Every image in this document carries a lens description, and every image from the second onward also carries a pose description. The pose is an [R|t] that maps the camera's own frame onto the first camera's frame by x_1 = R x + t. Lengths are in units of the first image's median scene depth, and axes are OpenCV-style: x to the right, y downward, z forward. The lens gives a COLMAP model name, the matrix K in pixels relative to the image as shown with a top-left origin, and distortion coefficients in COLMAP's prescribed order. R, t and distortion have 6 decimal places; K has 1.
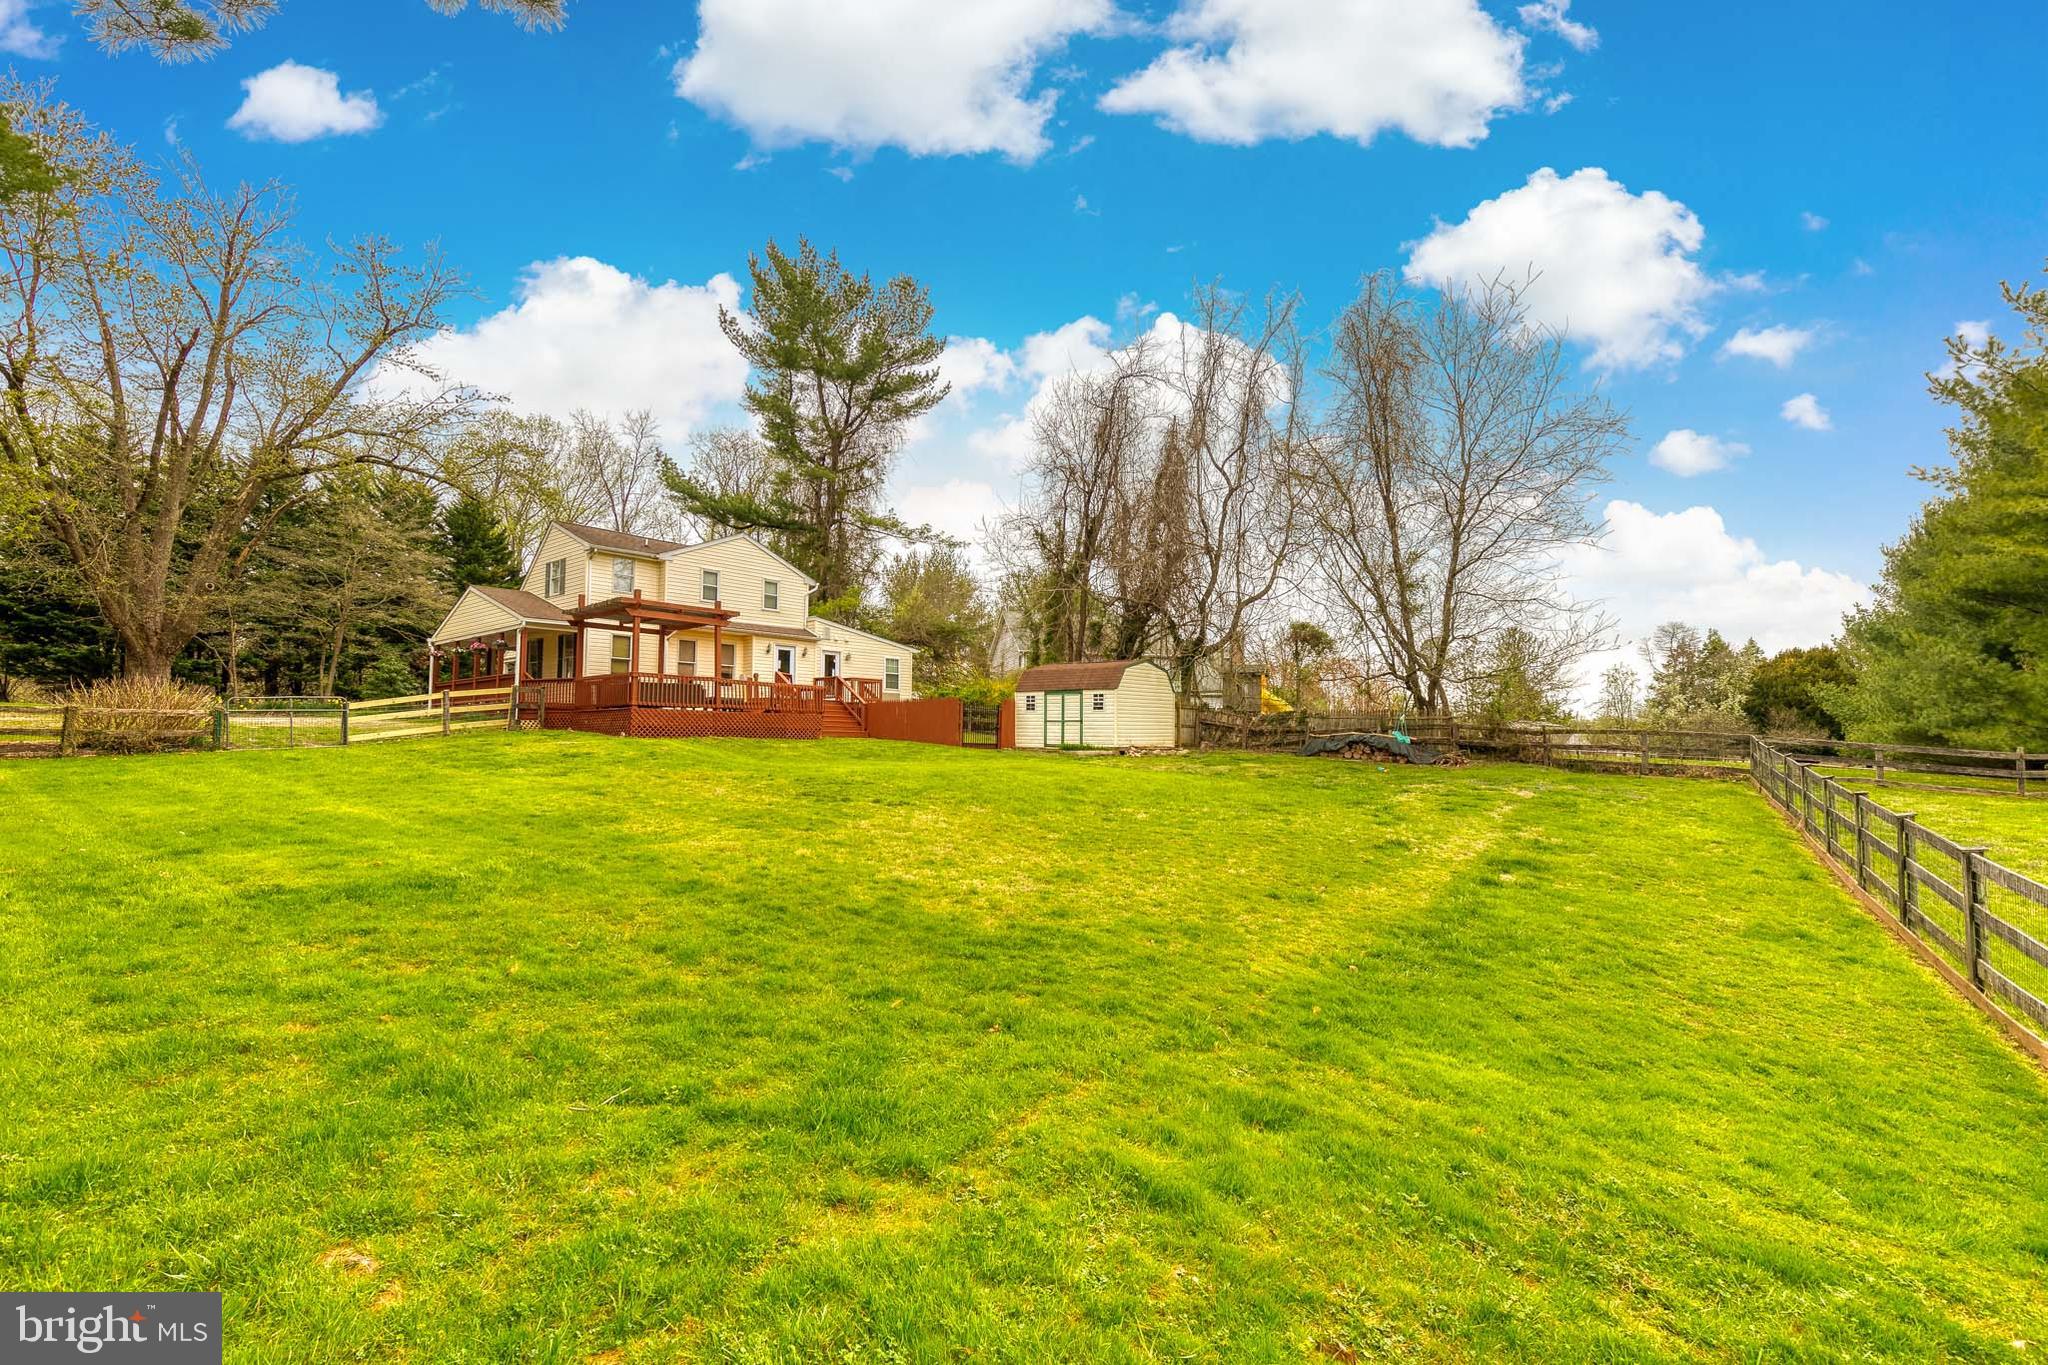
lens RADIAL K [[894.5, 0, 1027.1], [0, 894.5, 701.4], [0, 0, 1]] dist [0.002878, 0.000109]
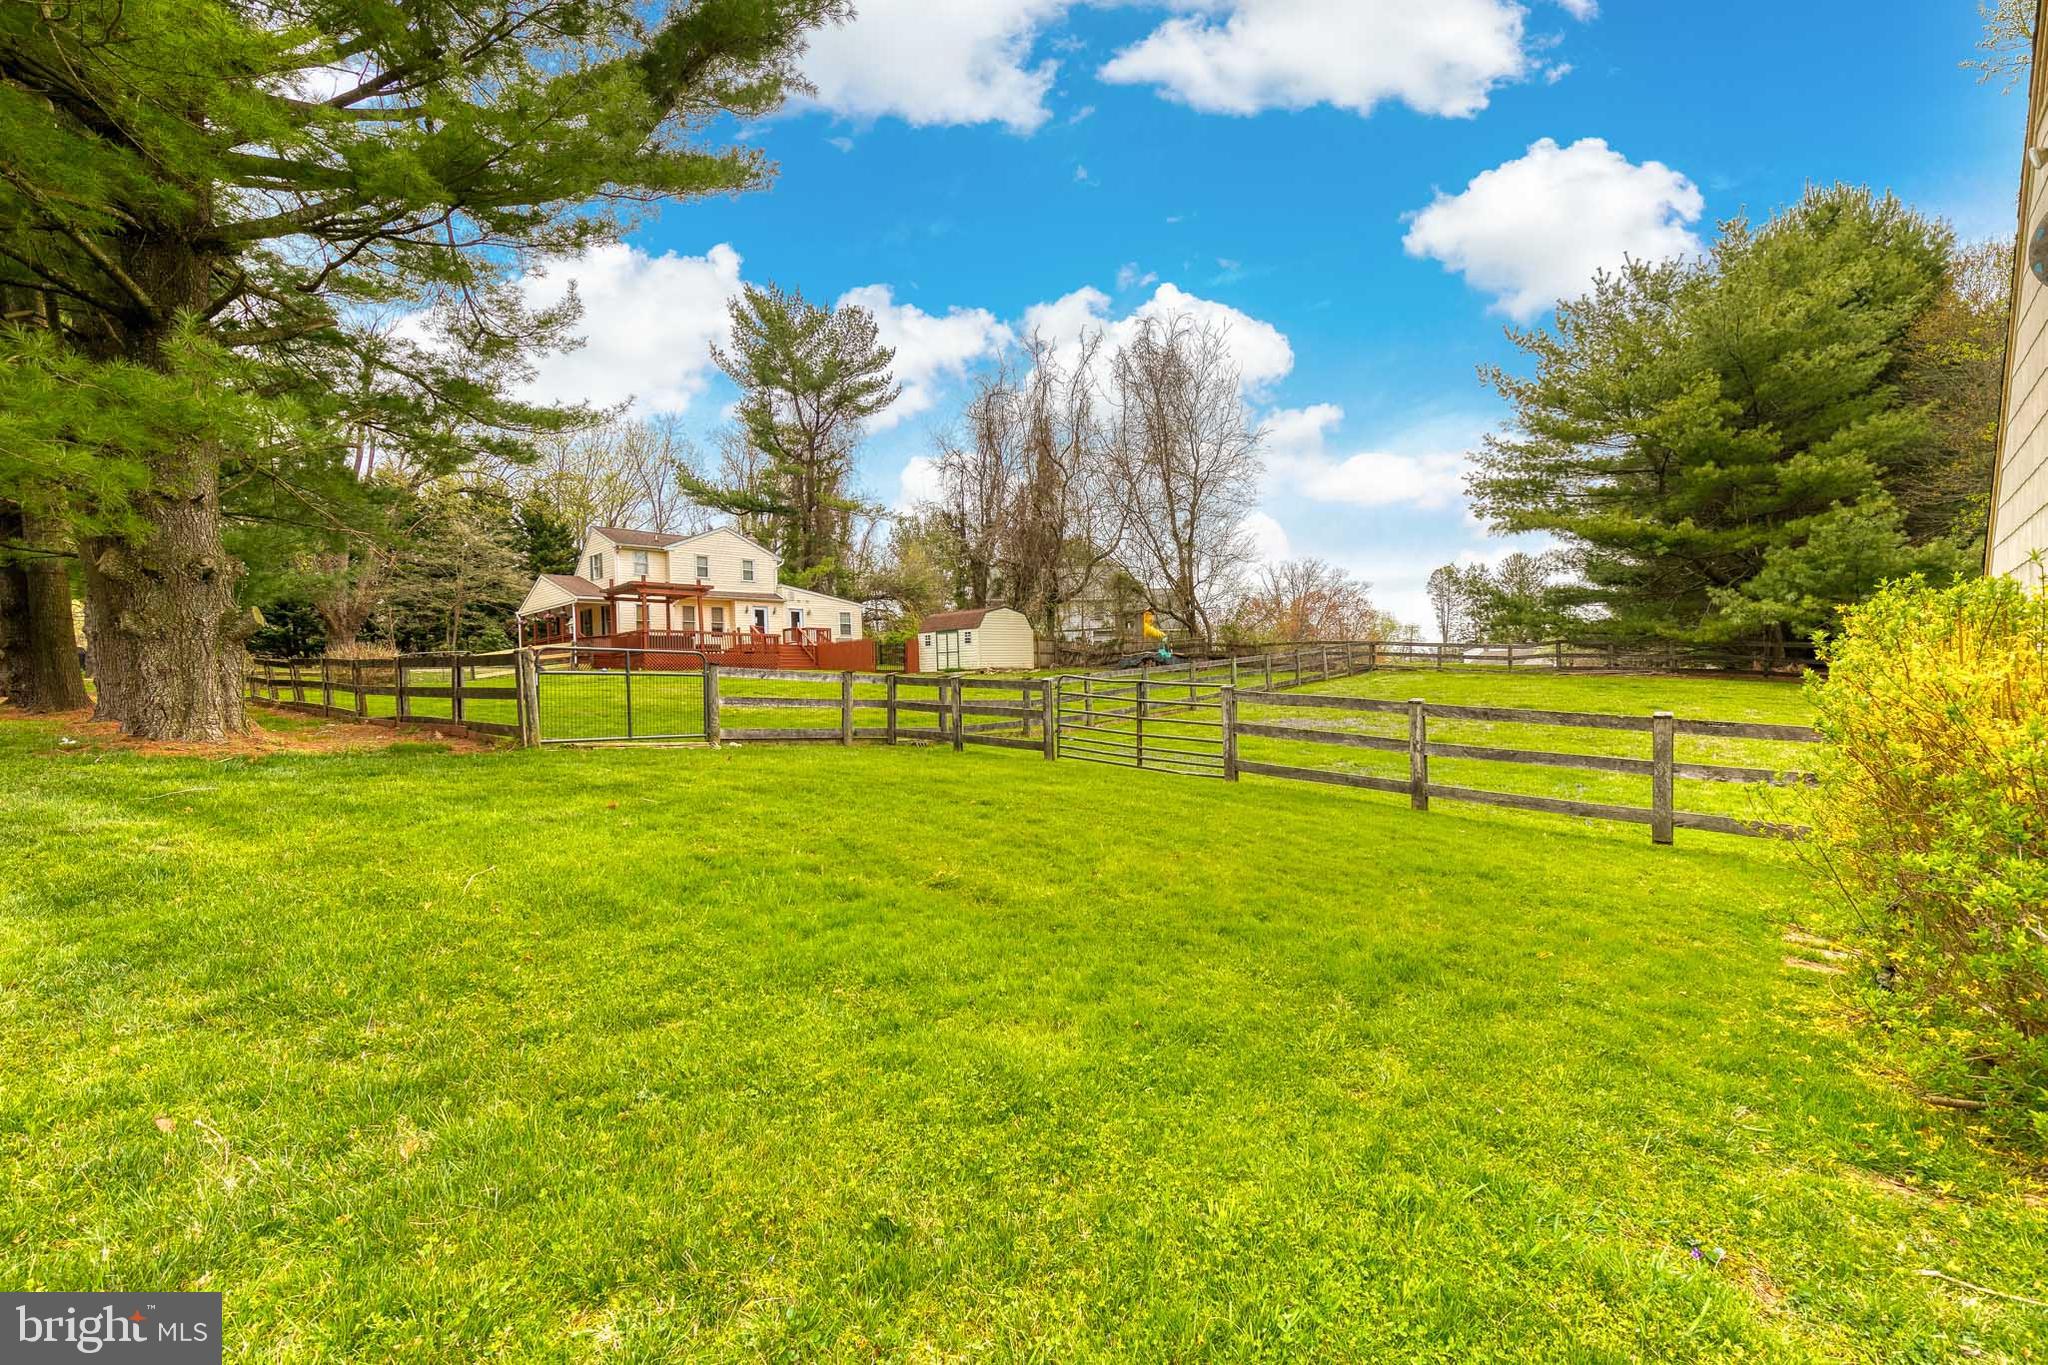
lens RADIAL K [[894.2, 0, 1027.5], [0, 894.2, 724.2], [0, 0, 1]] dist [0.001364, -0.000001]
pose [[0.996619, -0.032072, -0.075638, 0.241227], [0.038410, 0.995734, 0.083890, 0.019217], [0.072624, -0.086512, 0.993600, -0.366375]]
